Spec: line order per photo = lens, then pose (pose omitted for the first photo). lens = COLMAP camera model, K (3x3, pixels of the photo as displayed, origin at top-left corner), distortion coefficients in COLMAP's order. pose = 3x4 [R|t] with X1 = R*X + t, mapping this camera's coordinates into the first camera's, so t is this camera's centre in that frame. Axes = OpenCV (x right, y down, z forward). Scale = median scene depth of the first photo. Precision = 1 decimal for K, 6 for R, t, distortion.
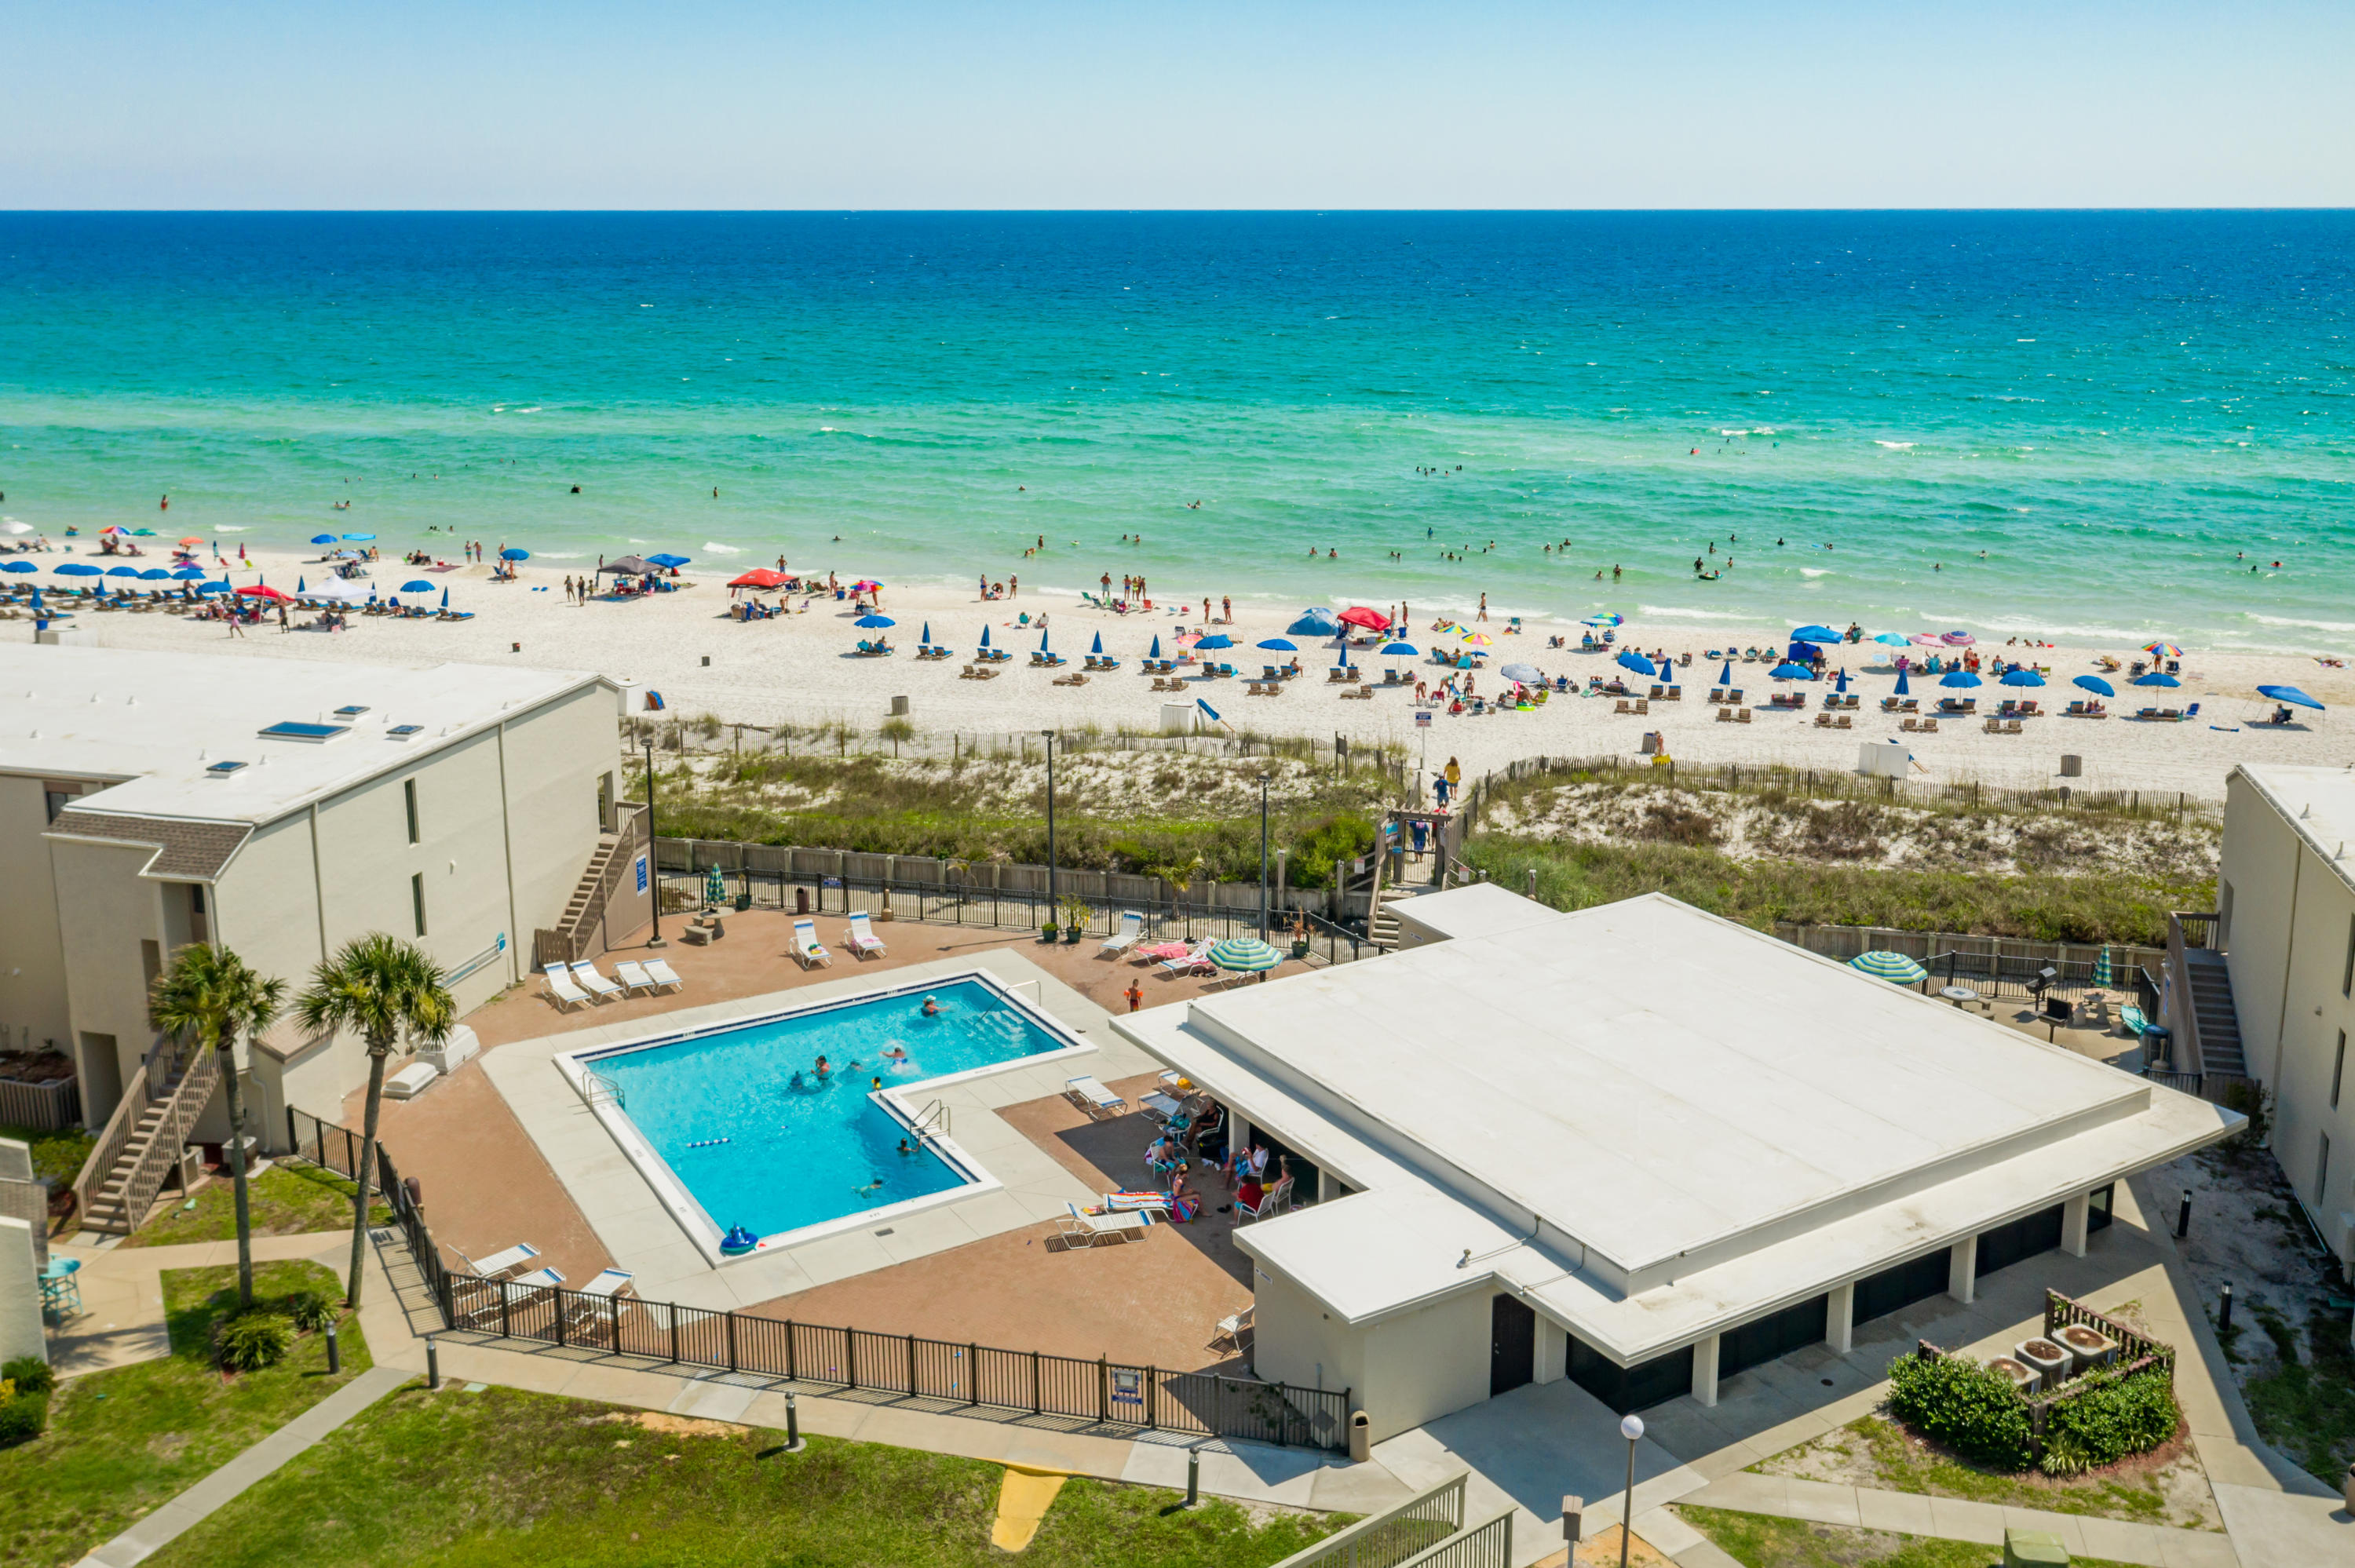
lens RADIAL K [[2103.5, 0, 1189.4], [0, 2103.5, 621.7], [0, 0, 1]] dist [-0.004771, -0.017562]
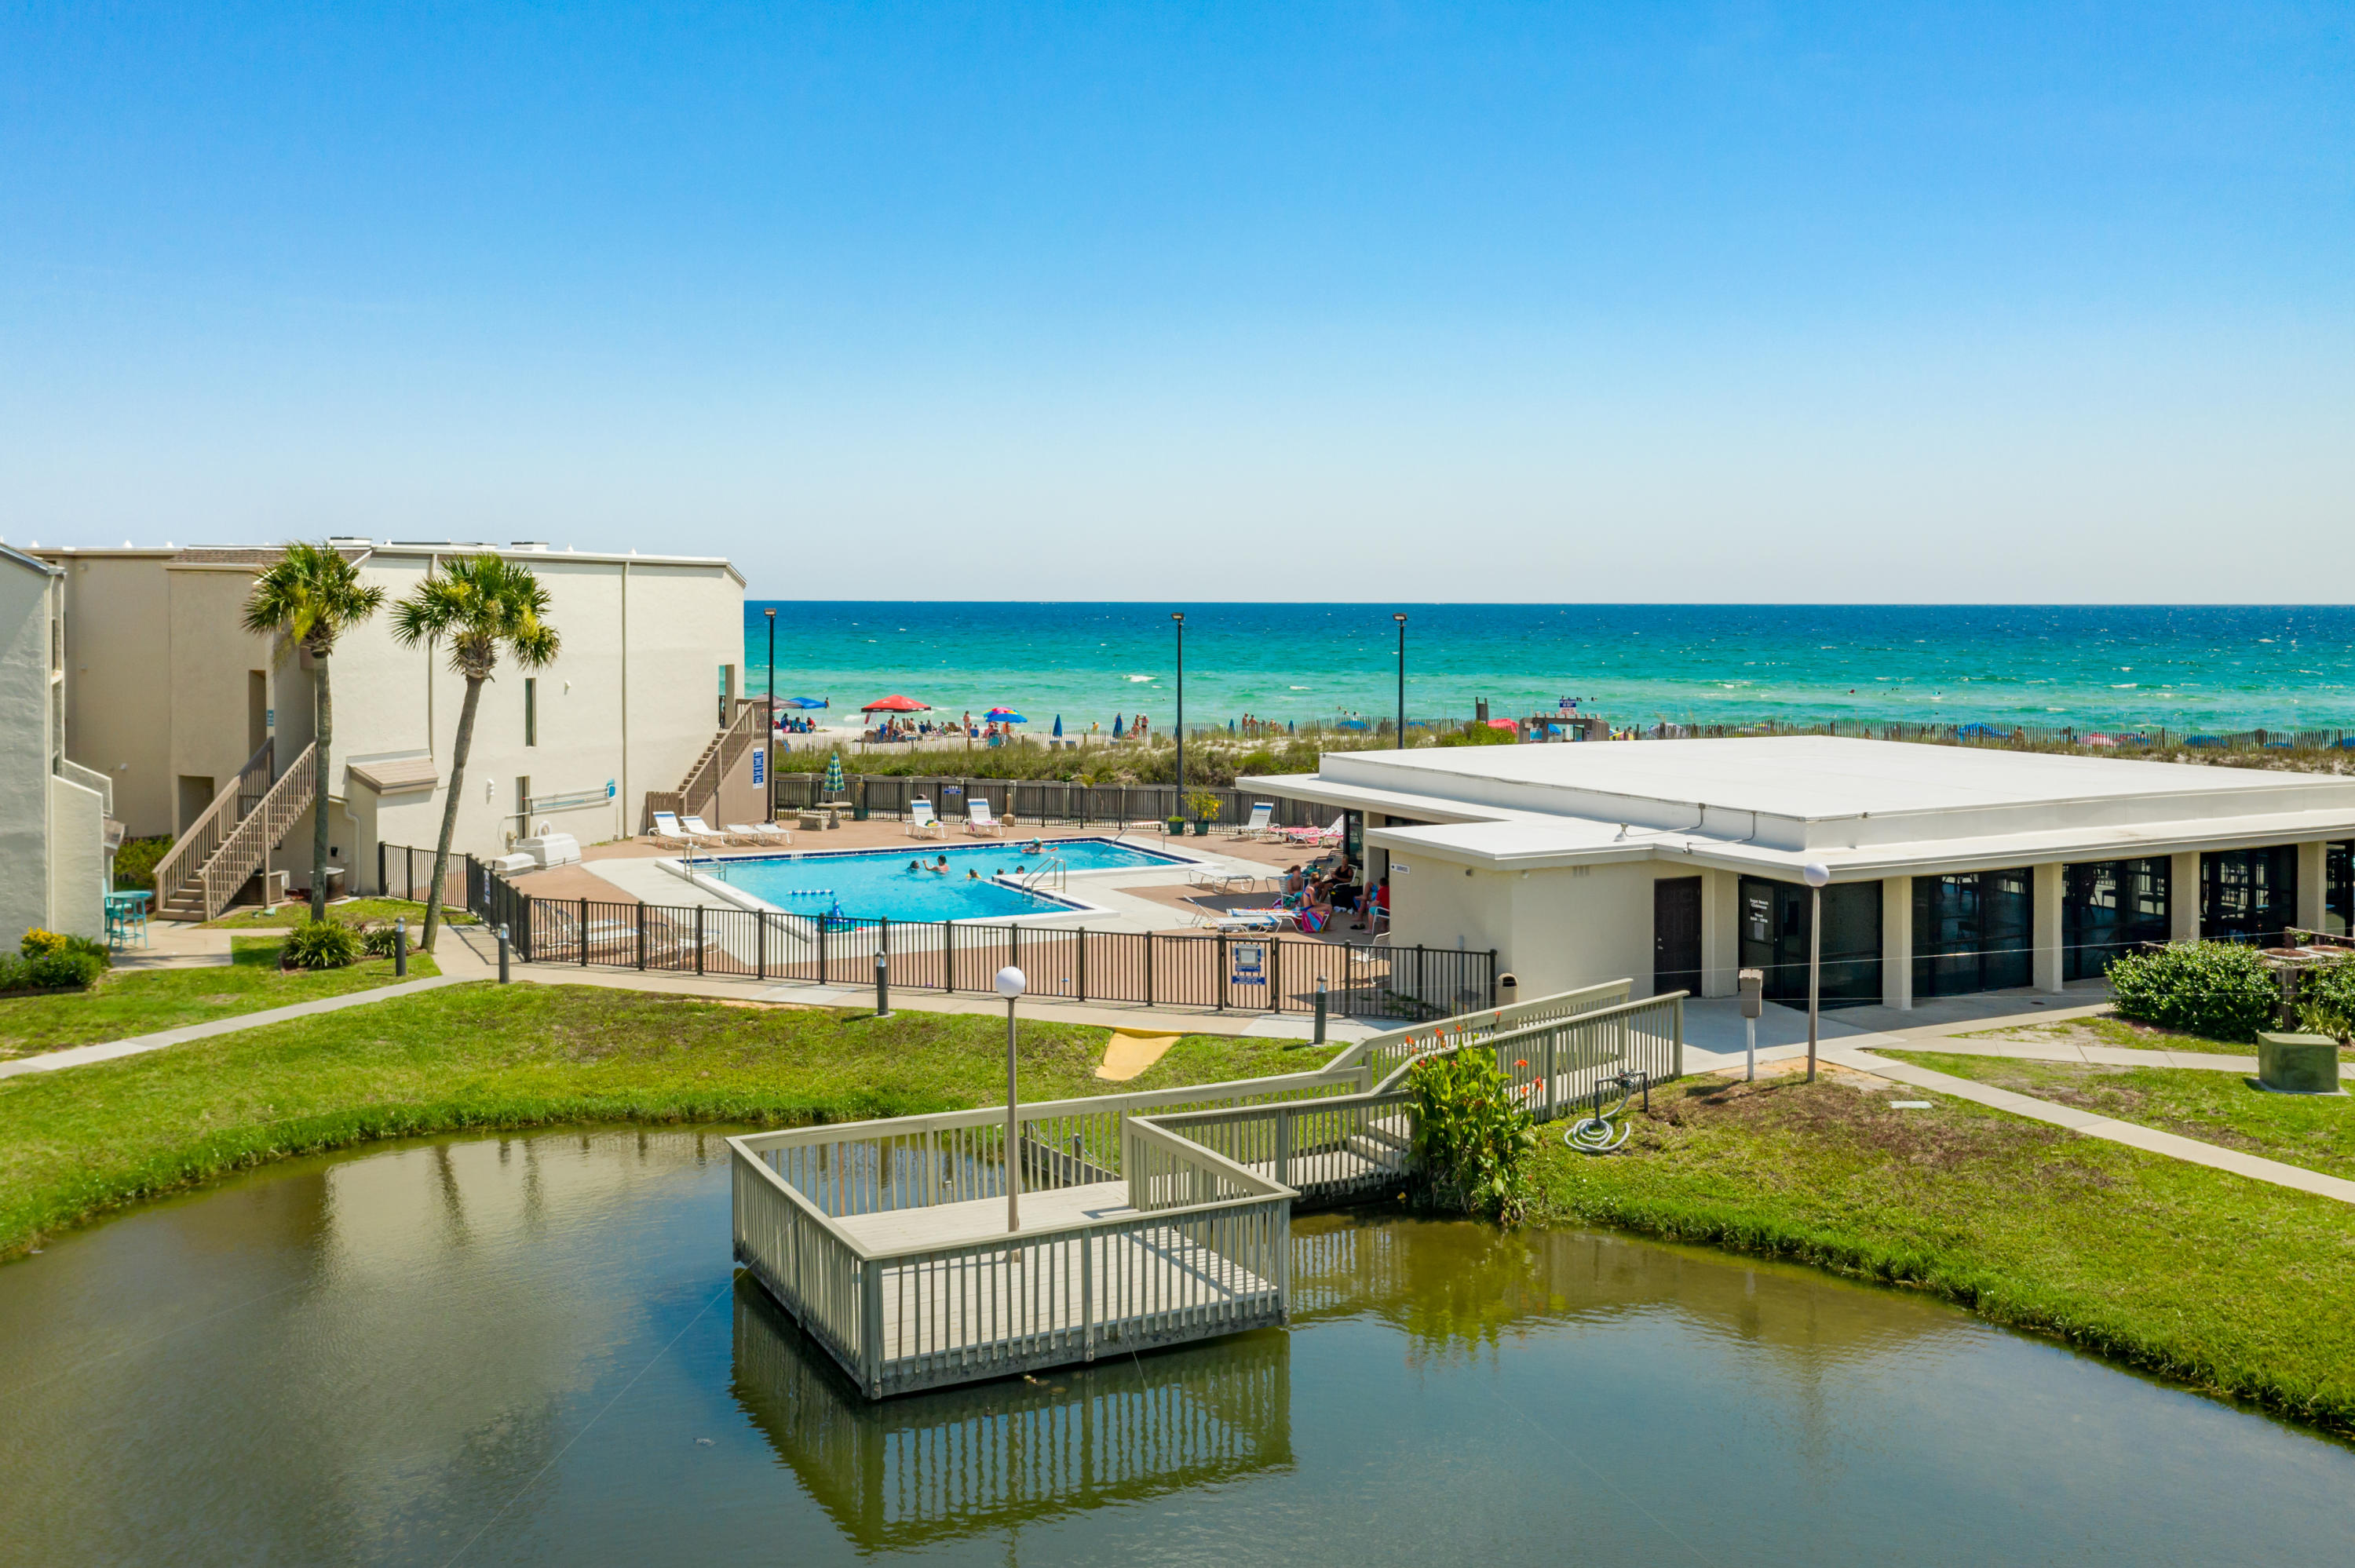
lens RADIAL K [[2103.5, 0, 1189.4], [0, 2103.5, 621.7], [0, 0, 1]] dist [-0.004771, -0.017562]
pose [[0.997755, 0.002054, -0.066943, 0.004314], [-0.014617, 0.982113, -0.187722, 0.318149], [0.065361, 0.188279, 0.979938, 0.065328]]
